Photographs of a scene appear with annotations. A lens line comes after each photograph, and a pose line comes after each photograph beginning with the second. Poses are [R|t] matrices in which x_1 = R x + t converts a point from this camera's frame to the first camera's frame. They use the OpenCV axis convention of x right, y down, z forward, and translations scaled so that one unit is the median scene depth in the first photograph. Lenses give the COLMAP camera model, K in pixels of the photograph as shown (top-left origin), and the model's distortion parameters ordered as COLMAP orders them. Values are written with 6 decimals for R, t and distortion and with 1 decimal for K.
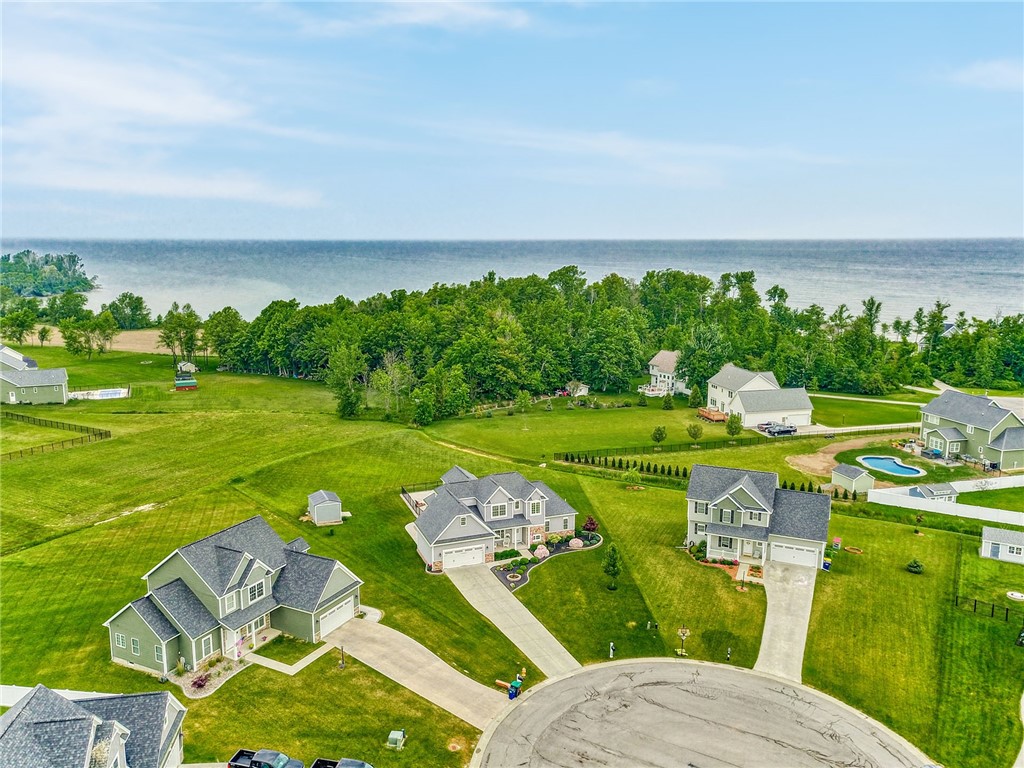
lens RADIAL K [[791.0, 0, 506.8], [0, 791.0, 388.2], [0, 0, 1]] dist [0.067229, 0.005857]
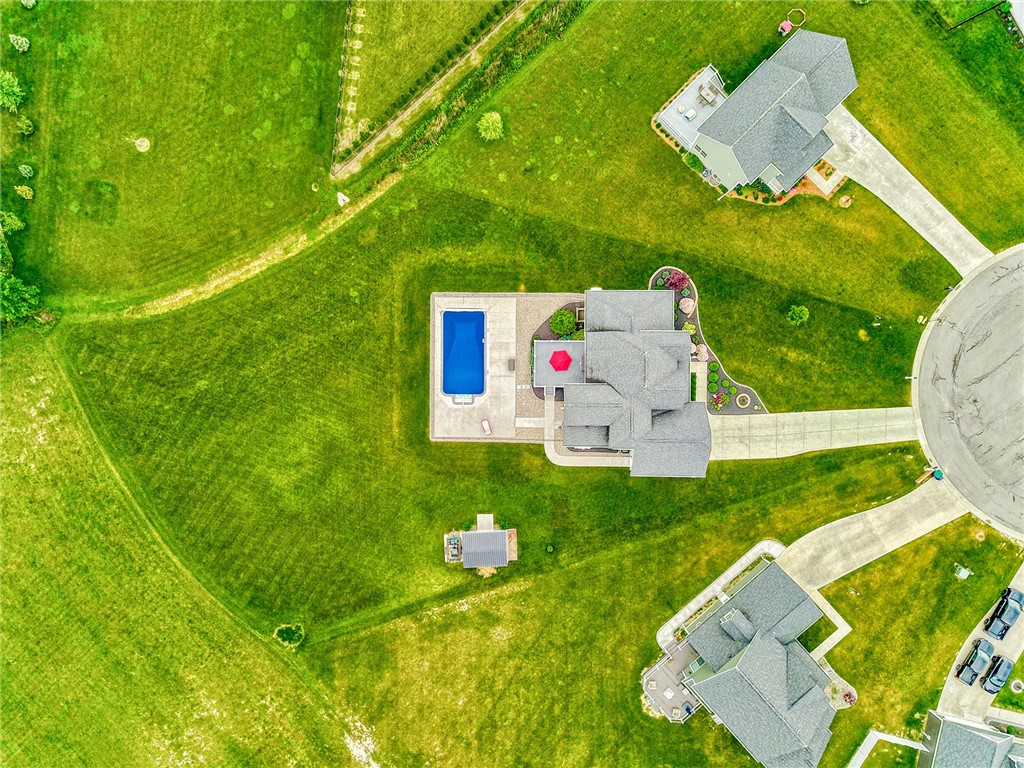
lens RADIAL K [[791.0, 0, 506.8], [0, 791.0, 388.2], [0, 0, 1]] dist [0.067229, 0.005857]
pose [[0.357478, -0.933896, -0.006978, -0.077264], [0.214661, 0.074891, 0.973813, -0.824184], [-0.908917, -0.349614, 0.227243, 1.069149]]
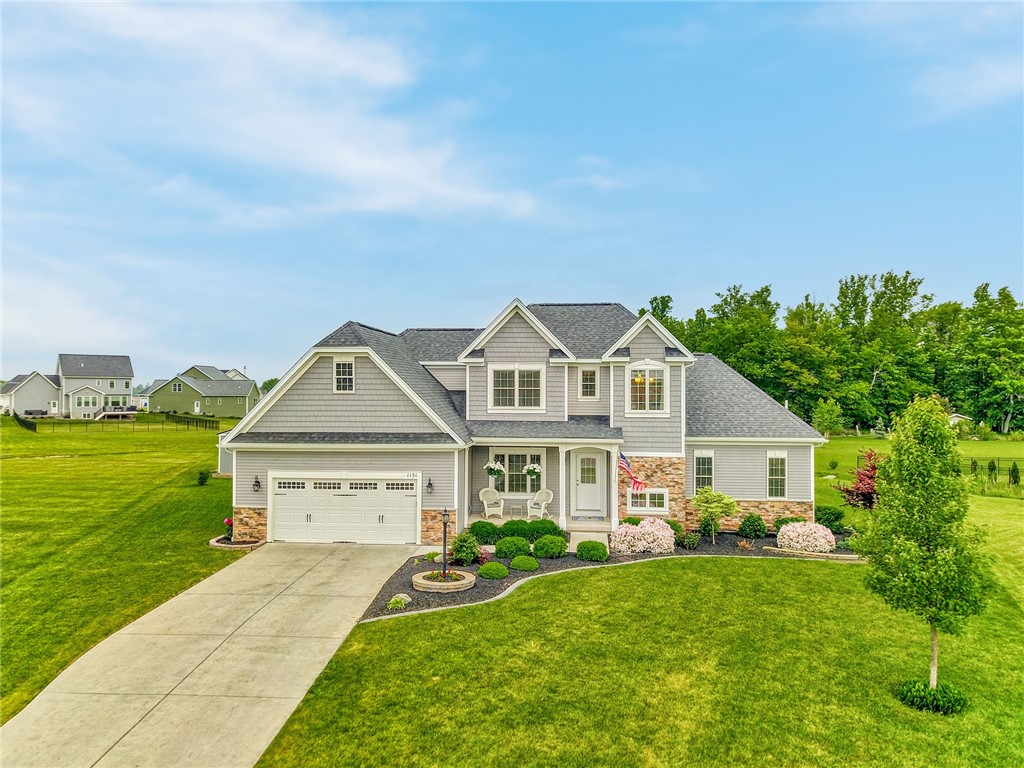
lens RADIAL K [[791.0, 0, 506.8], [0, 791.0, 388.2], [0, 0, 1]] dist [0.067229, 0.005857]
pose [[0.901085, 0.002265, -0.433636, 0.127365], [-0.082562, 0.982591, -0.166429, 0.224881], [0.425710, 0.185768, 0.885585, 0.809555]]
